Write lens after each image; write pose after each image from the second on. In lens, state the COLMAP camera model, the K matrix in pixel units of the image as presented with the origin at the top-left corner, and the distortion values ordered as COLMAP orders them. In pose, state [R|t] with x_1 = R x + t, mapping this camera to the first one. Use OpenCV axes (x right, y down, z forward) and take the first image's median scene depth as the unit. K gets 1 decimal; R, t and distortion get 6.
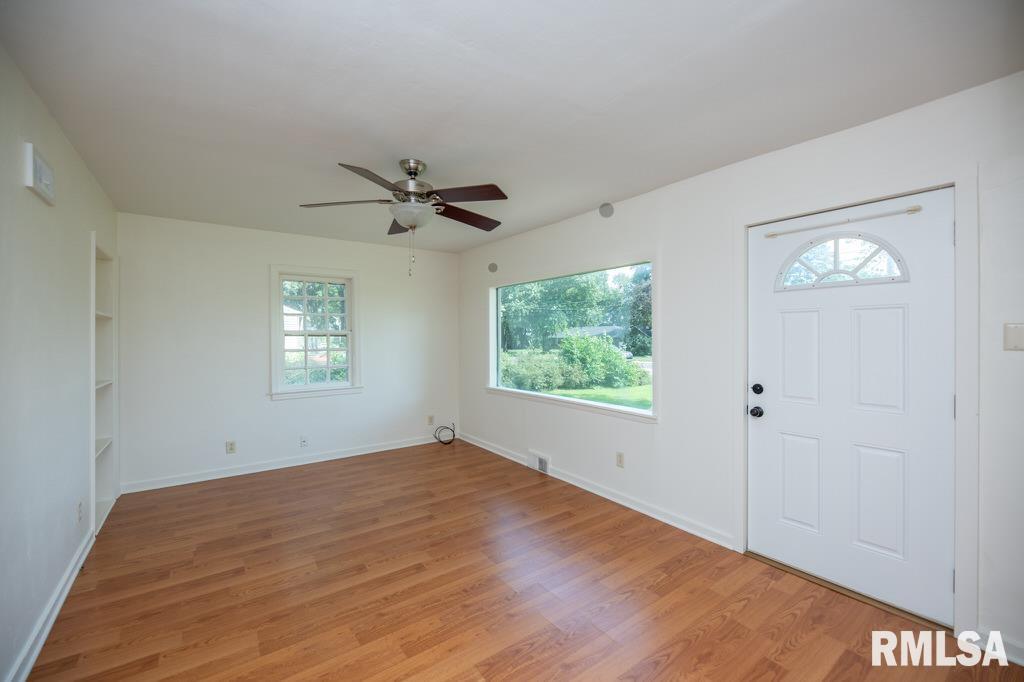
lens RADIAL K [[418.8, 0, 512.0], [0, 418.8, 341.0], [0, 0, 1]] dist [-0.001169, -0.000175]
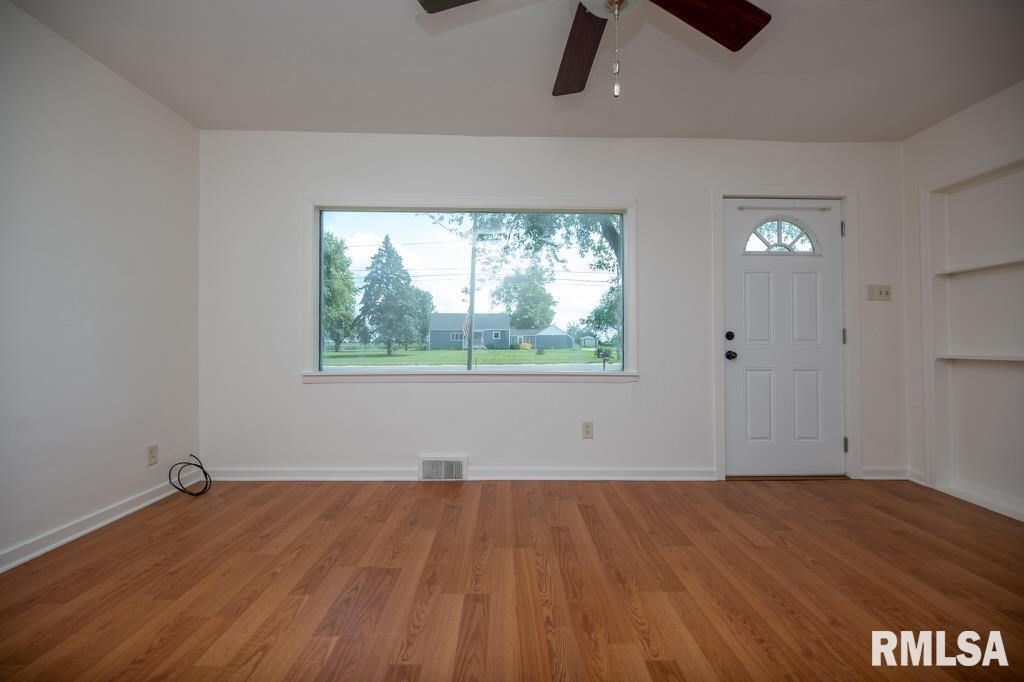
lens RADIAL K [[423.8, 0, 517.7], [0, 423.8, 329.0], [0, 0, 1]] dist [-0.003384, -0.000859]
pose [[0.576088, 0.016185, 0.817227, -0.671703], [0.002049, 0.999772, -0.021245, 0.108421], [-0.817385, 0.013913, 0.575924, 0.728133]]
